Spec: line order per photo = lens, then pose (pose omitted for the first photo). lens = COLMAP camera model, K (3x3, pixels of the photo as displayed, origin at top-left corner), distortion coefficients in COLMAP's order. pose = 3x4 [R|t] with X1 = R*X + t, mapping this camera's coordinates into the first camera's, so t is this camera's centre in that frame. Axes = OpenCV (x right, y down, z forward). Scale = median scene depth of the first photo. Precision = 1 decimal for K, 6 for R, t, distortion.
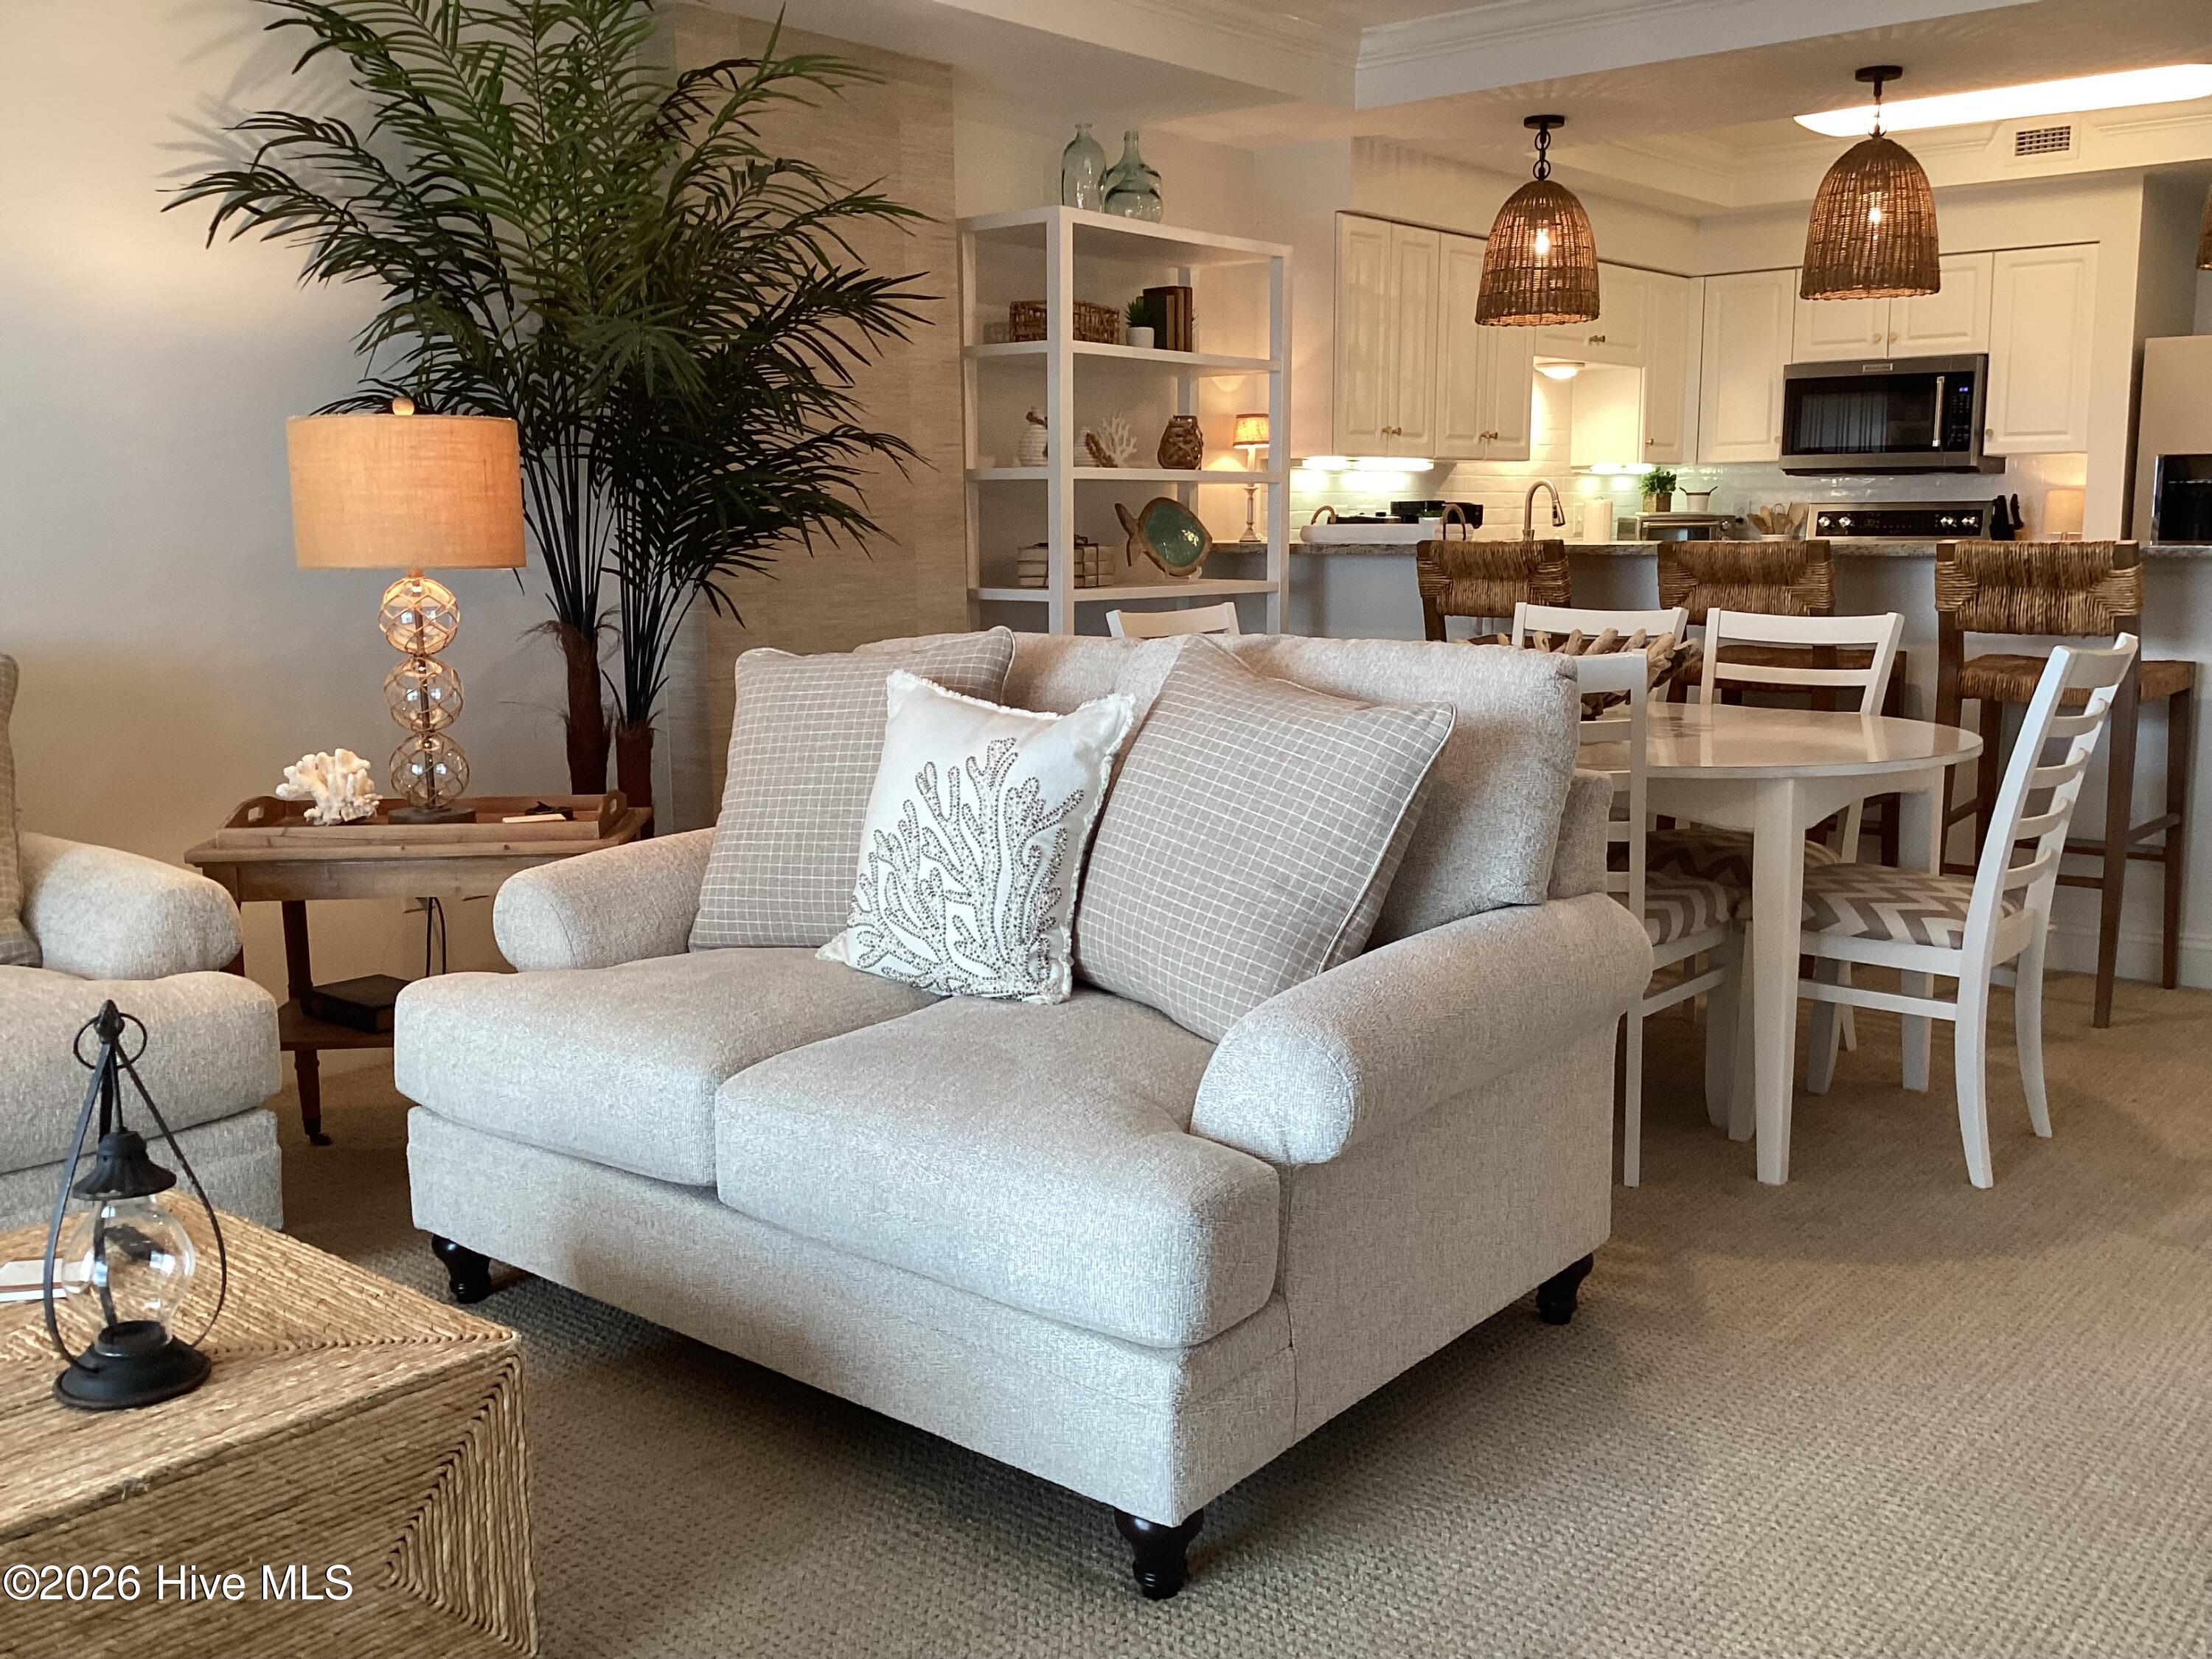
lens RADIAL K [[2002.6, 0, 1124.1], [0, 2002.6, 832.7], [0, 0, 1]] dist [0.046119, -0.088262]
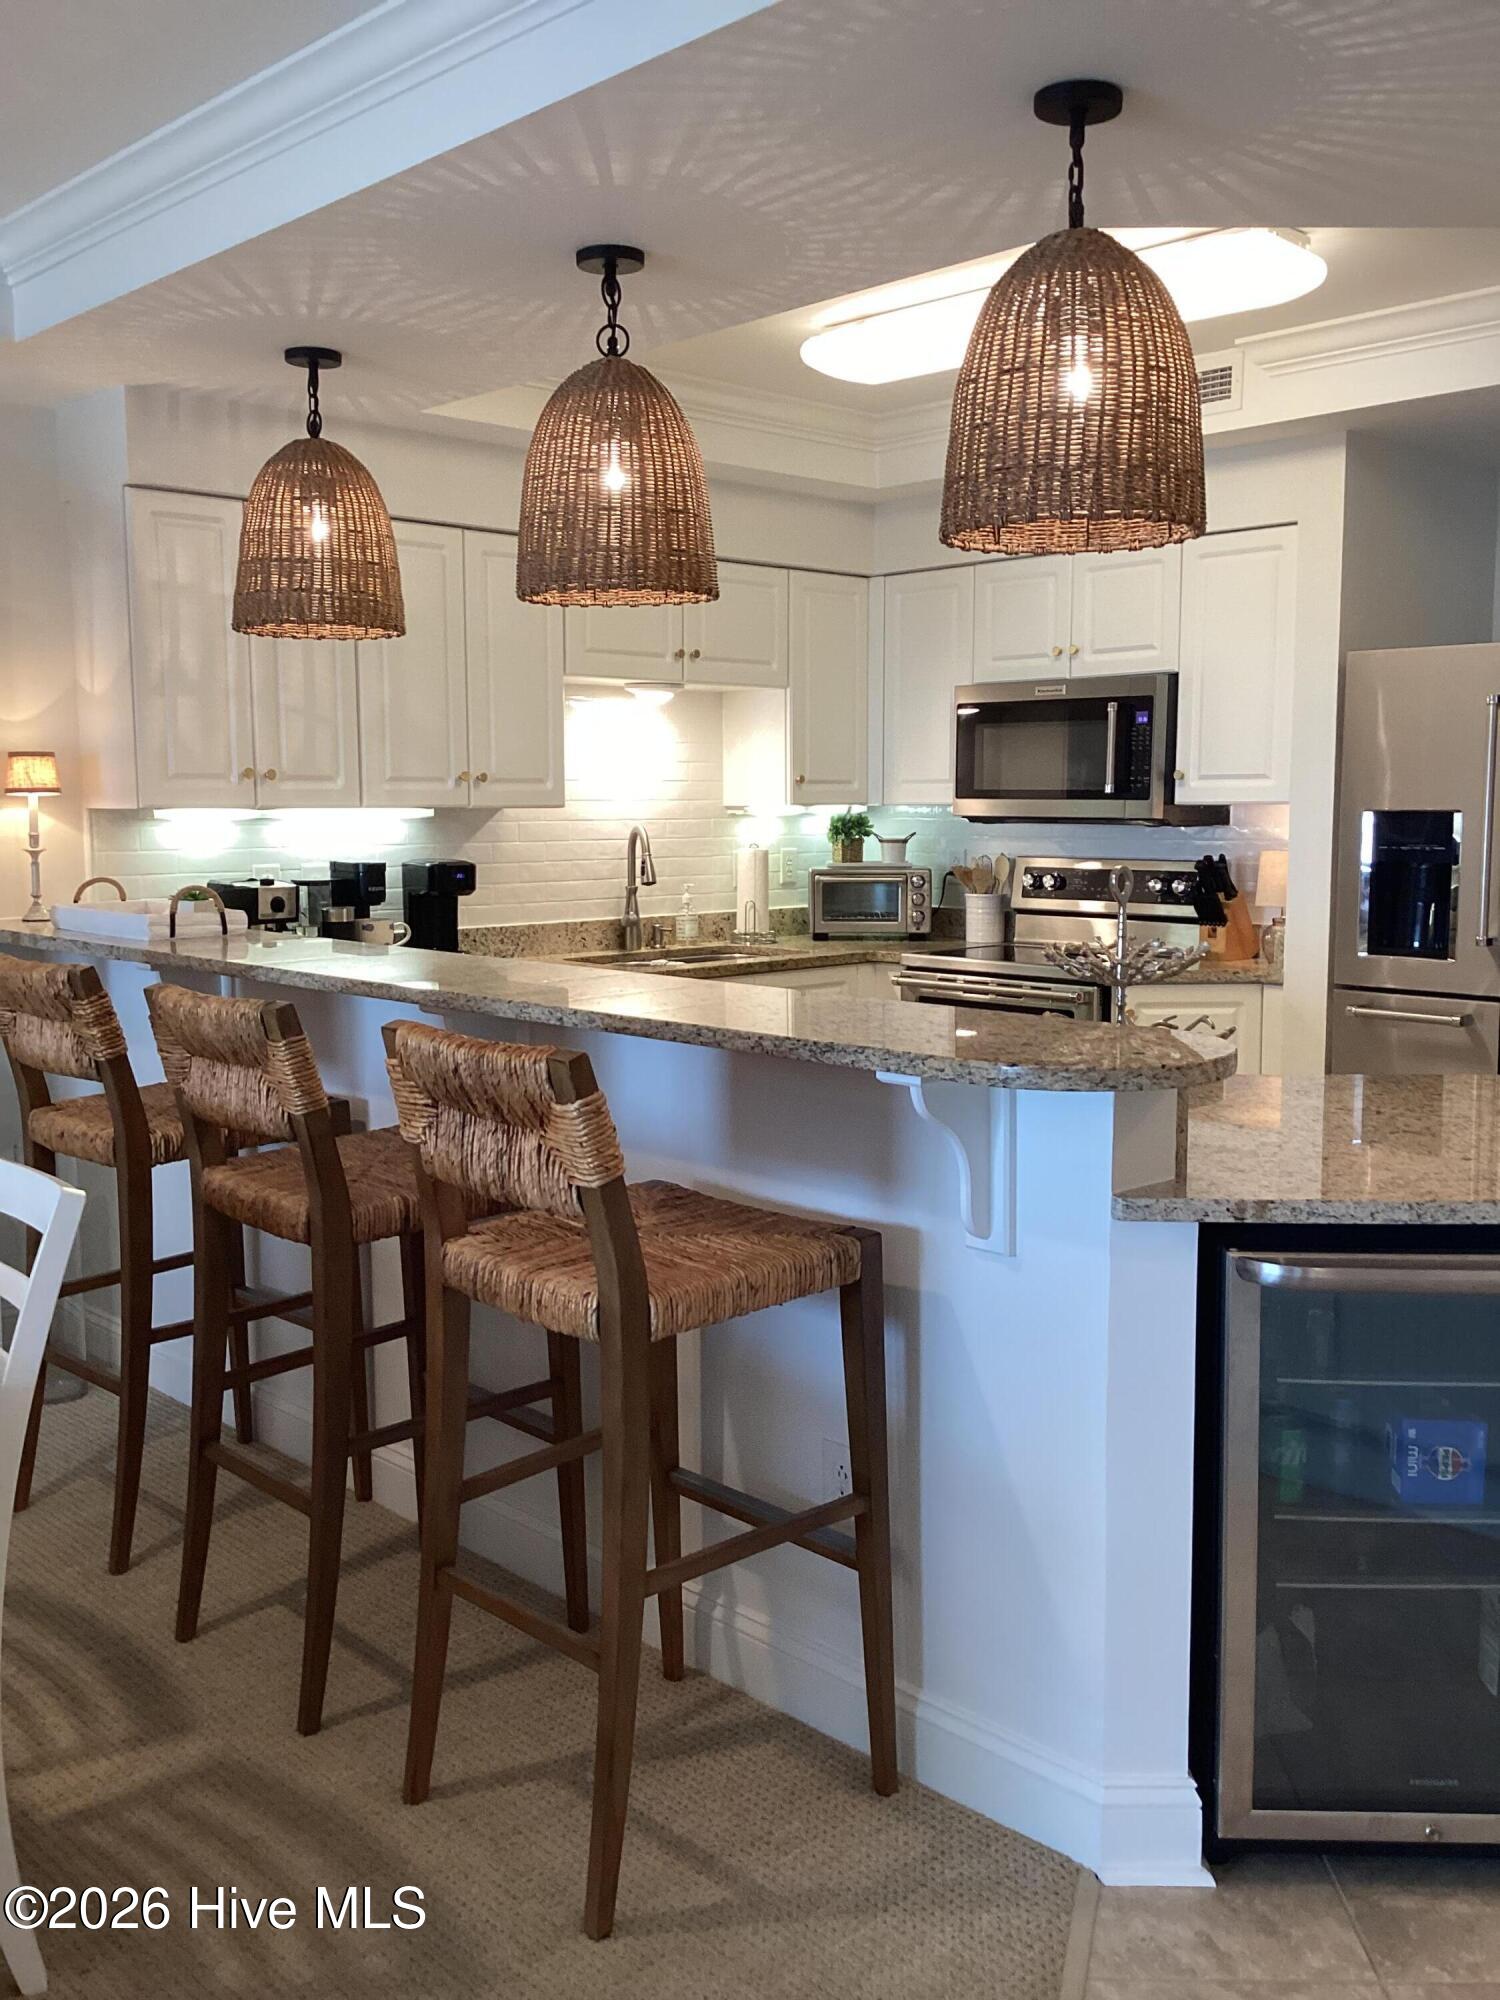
lens RADIAL K [[1810.7, 0, 743.1], [0, 1810.7, 1009.0], [0, 0, 1]] dist [0.046119, -0.088262]
pose [[0.993022, 0.022013, -0.115853, 0.349222], [-0.026616, 0.998910, -0.038338, -0.080641], [0.114883, 0.041154, 0.992526, 0.307617]]
